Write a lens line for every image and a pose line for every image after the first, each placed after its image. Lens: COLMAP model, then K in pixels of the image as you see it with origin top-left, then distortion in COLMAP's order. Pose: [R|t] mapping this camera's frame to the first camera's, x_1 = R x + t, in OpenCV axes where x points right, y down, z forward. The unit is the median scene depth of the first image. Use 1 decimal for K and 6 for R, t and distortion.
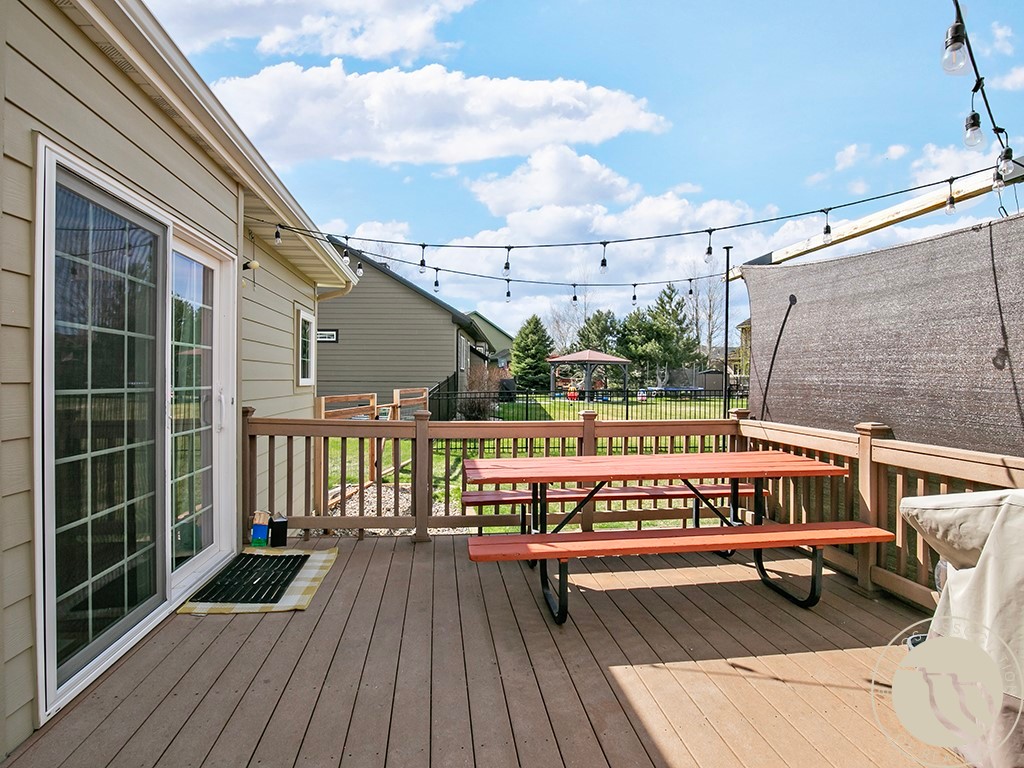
lens RADIAL K [[526.2, 0, 516.4], [0, 526.2, 384.2], [0, 0, 1]] dist [-0.028659, 0.002849]
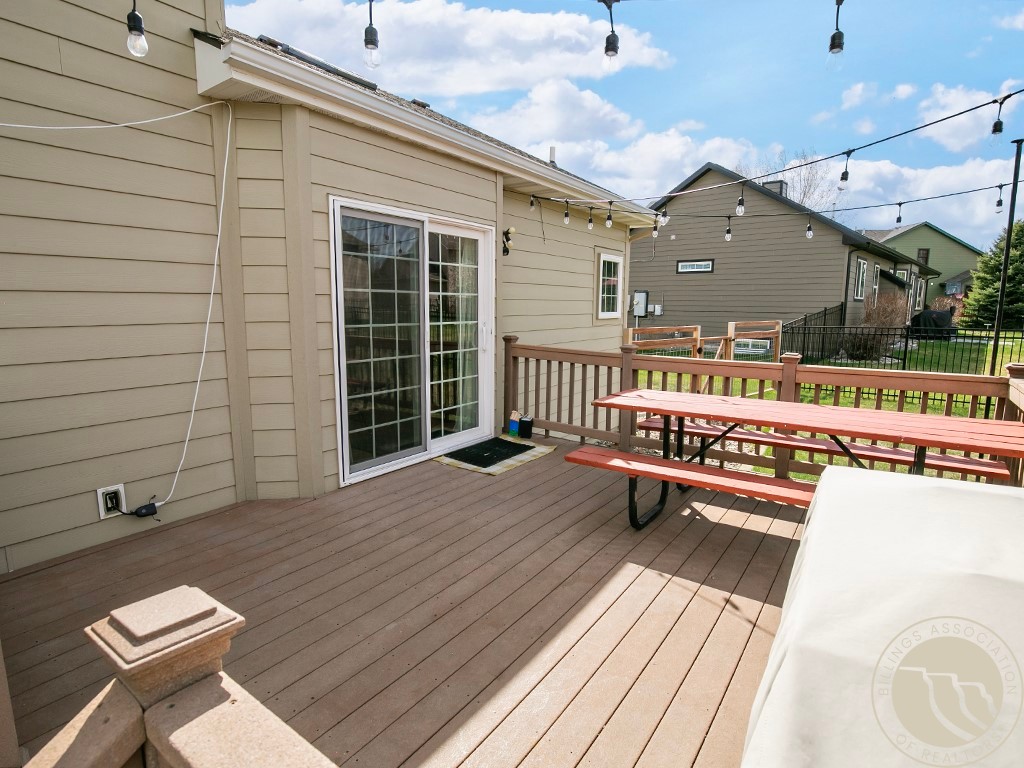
lens RADIAL K [[526.2, 0, 516.4], [0, 526.2, 384.2], [0, 0, 1]] dist [-0.028659, 0.002849]
pose [[0.738225, 0.098999, -0.667250, 0.520289], [-0.008082, 0.990399, 0.138002, -0.026193], [0.674506, -0.096484, 0.731938, -0.023748]]
